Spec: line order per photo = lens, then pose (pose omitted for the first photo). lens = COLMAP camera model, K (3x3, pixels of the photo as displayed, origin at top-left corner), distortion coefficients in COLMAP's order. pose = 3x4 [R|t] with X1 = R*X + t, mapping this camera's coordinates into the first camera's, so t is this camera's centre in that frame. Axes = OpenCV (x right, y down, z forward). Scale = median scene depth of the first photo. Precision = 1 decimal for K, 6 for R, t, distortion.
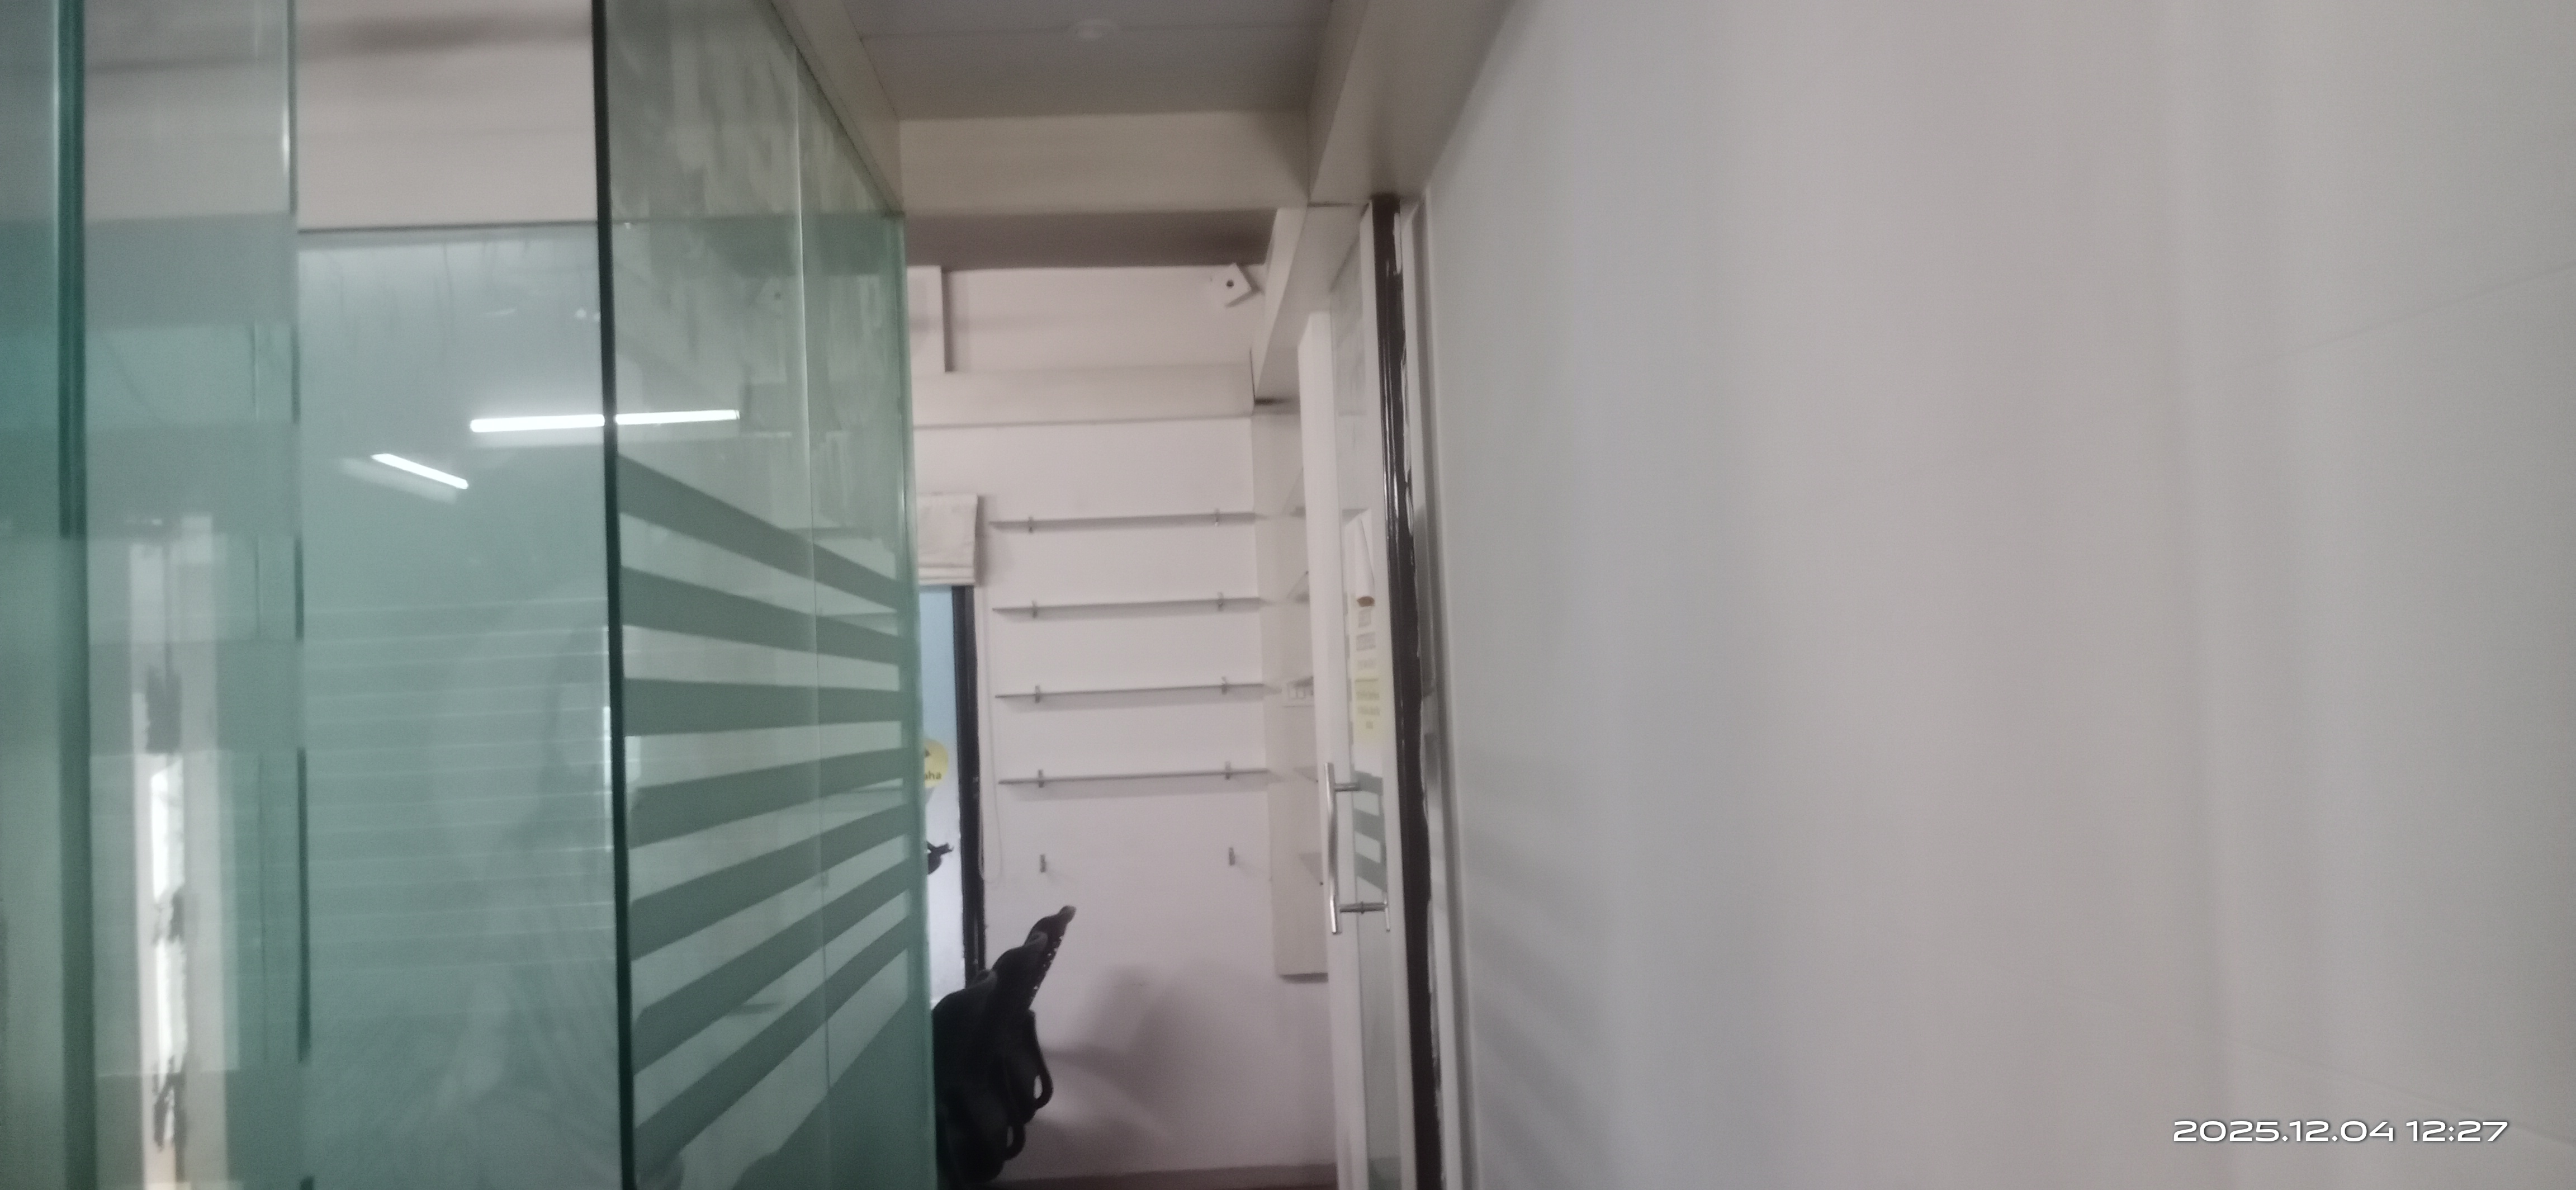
lens RADIAL K [[2081.8, 0, 1281.9], [0, 2081.8, 600.0], [0, 0, 1]] dist [0.140571, -0.343667]
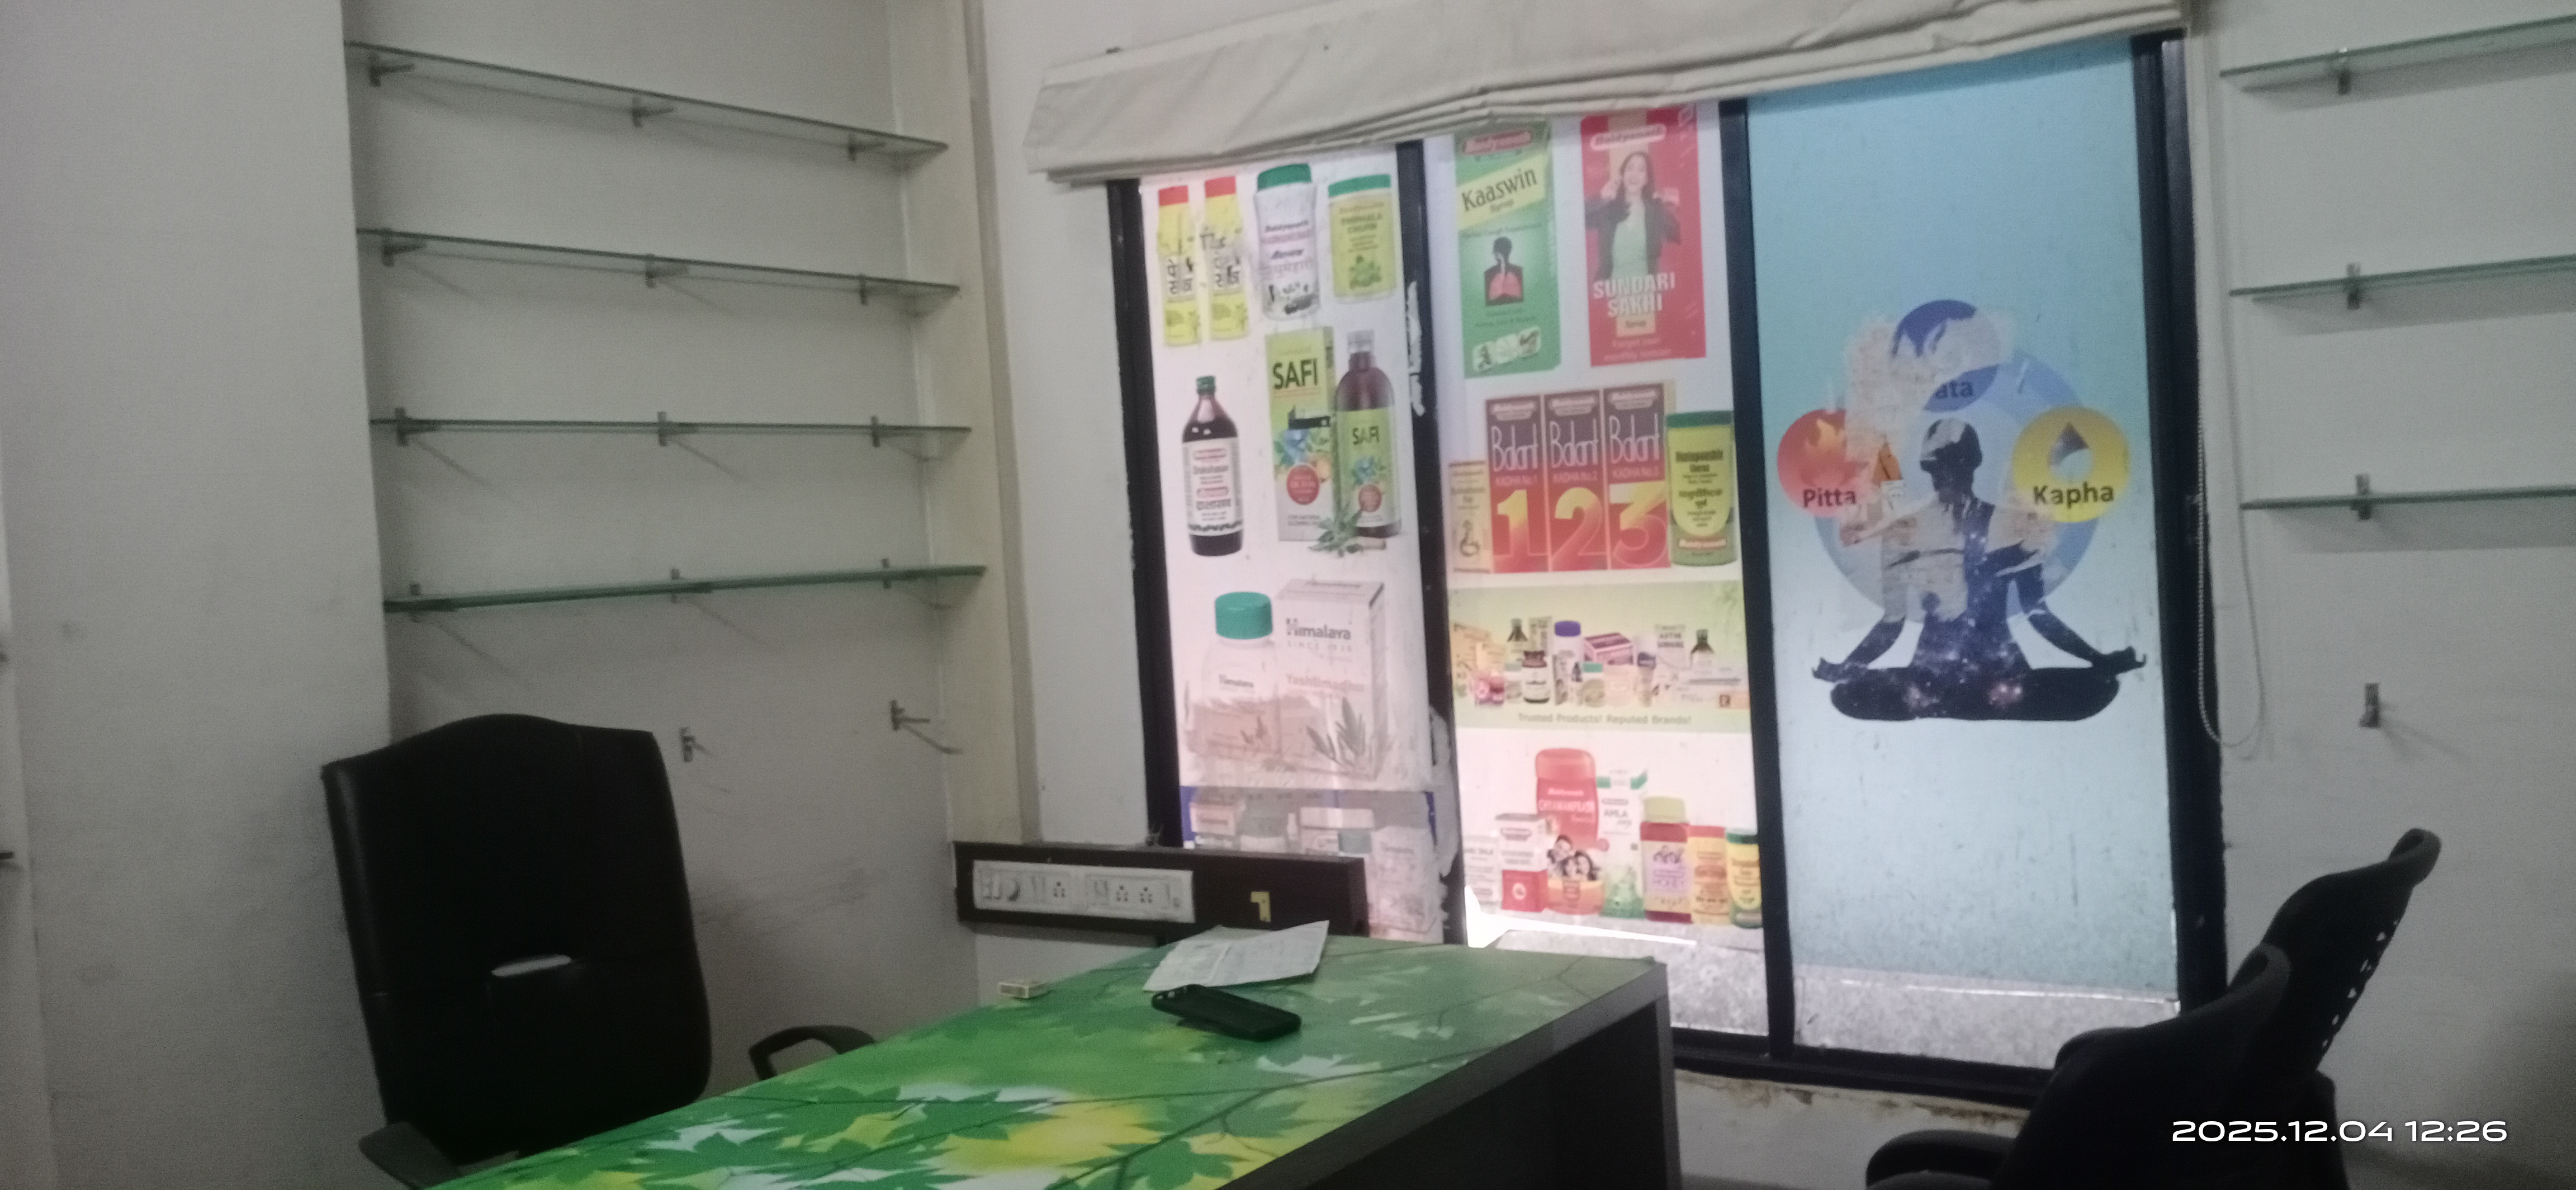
lens RADIAL K [[2081.8, 0, 1281.9], [0, 2081.8, 600.0], [0, 0, 1]] dist [0.140571, -0.343667]
pose [[0.786419, 0.017817, -0.617436, -0.029209], [0.055709, 0.993465, 0.099623, 0.054071], [0.615176, -0.112742, 0.780287, 0.562196]]
